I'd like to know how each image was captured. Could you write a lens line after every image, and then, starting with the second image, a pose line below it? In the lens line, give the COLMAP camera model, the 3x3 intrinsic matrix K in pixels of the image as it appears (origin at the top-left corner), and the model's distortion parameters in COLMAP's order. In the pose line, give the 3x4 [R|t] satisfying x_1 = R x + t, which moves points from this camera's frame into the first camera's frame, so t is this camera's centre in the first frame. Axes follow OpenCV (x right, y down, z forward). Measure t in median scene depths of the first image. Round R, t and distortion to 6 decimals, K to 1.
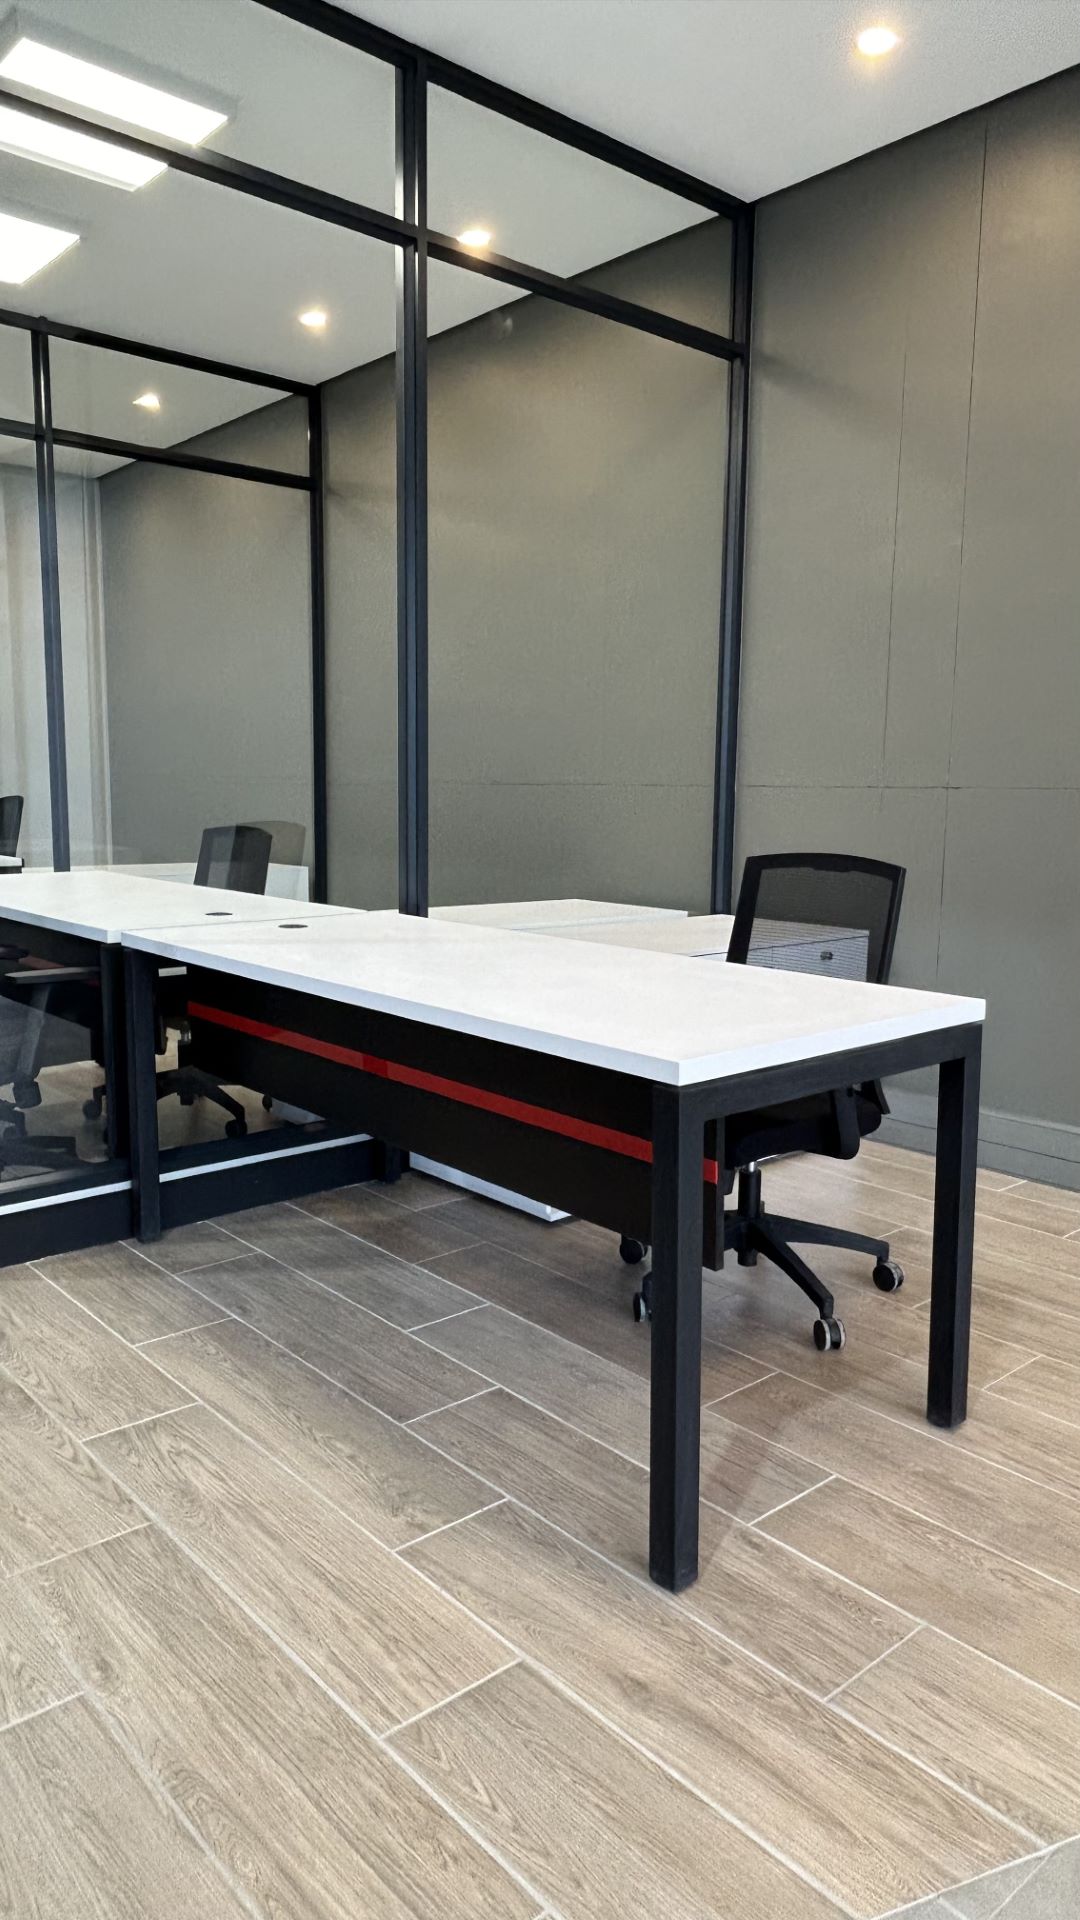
lens RADIAL K [[1277.1, 0, 534.1], [0, 1277.1, 946.1], [0, 0, 1]] dist [0.001638, -0.004710]
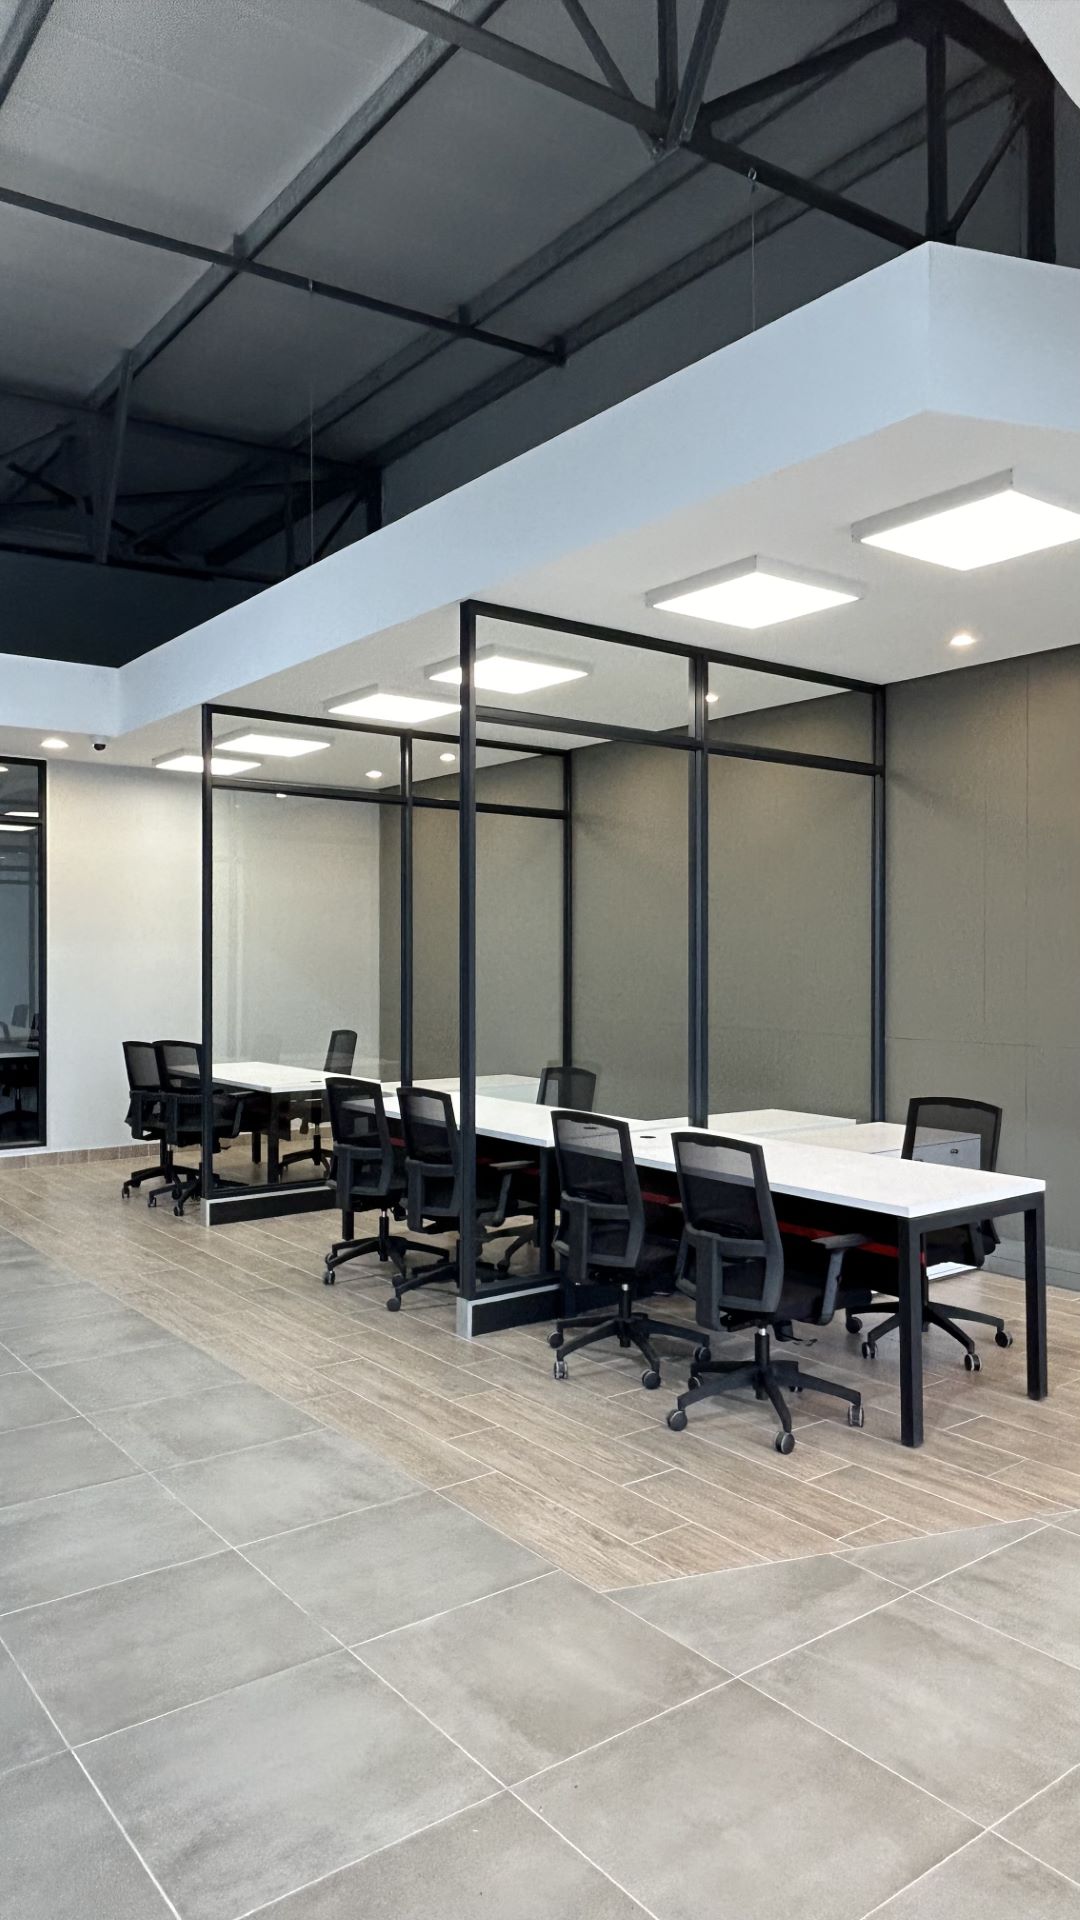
lens RADIAL K [[1277.1, 0, 525.0], [0, 1277.1, 946.4], [0, 0, 1]] dist [0.001638, -0.004710]
pose [[0.997341, -0.010788, -0.072077, -0.278663], [0.000804, 0.990552, -0.137133, -0.042484], [0.072876, 0.136710, 0.987927, -0.967374]]
